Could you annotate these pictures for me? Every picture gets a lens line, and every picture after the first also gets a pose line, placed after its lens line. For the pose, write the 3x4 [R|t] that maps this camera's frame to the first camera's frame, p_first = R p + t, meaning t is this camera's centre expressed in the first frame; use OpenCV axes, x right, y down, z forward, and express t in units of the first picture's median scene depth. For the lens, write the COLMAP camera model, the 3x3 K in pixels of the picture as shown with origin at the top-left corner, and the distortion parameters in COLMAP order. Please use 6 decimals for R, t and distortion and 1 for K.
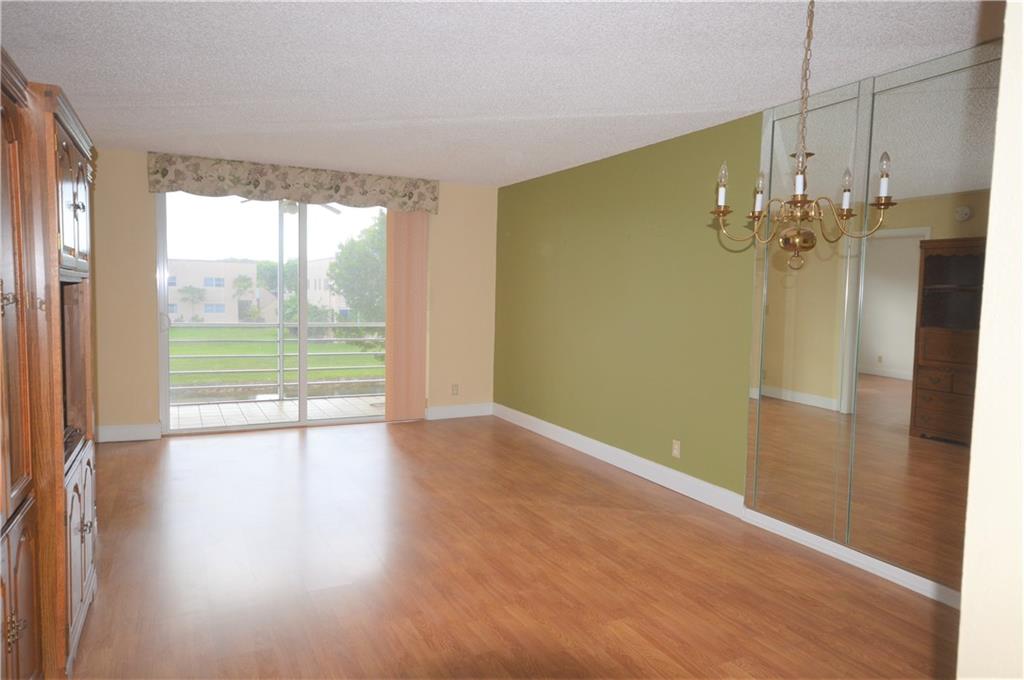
lens RADIAL K [[676.2, 0, 518.9], [0, 676.2, 339.0], [0, 0, 1]] dist [0.005718, 0.012881]
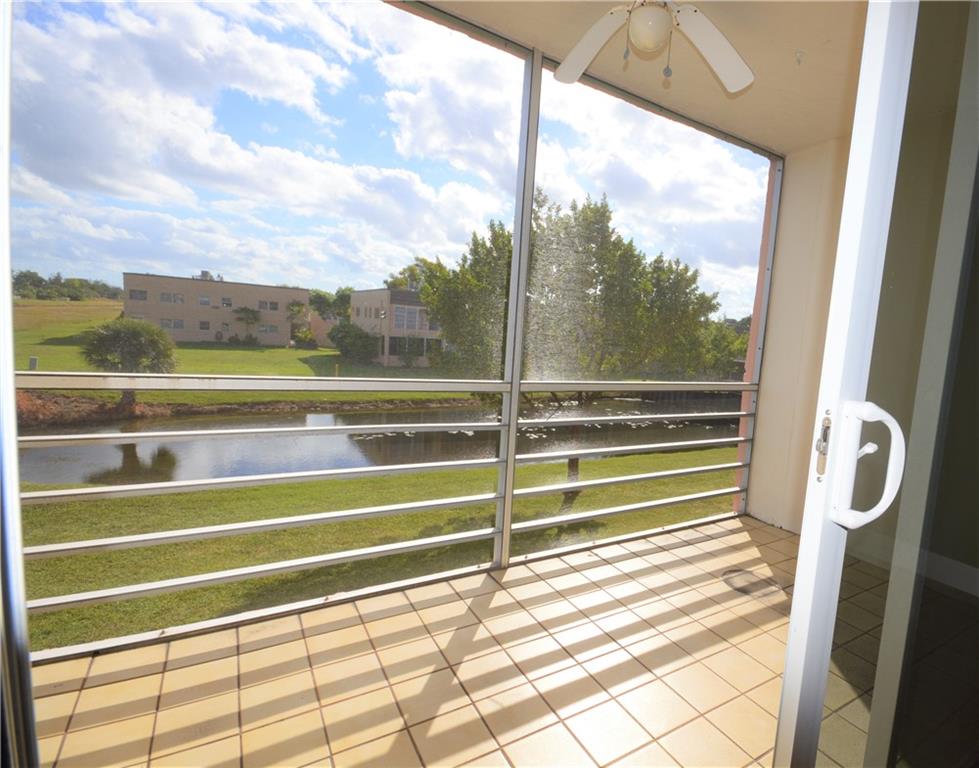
lens RADIAL K [[519.3, 0, 586.1], [0, 519.3, 387.5], [0, 0, 1]] dist [-0.010753, -0.000819]
pose [[0.989880, 0.041296, 0.135764, -0.494793], [-0.046544, 0.998278, 0.035707, -0.044852], [-0.134056, -0.041665, 0.990098, 0.972788]]
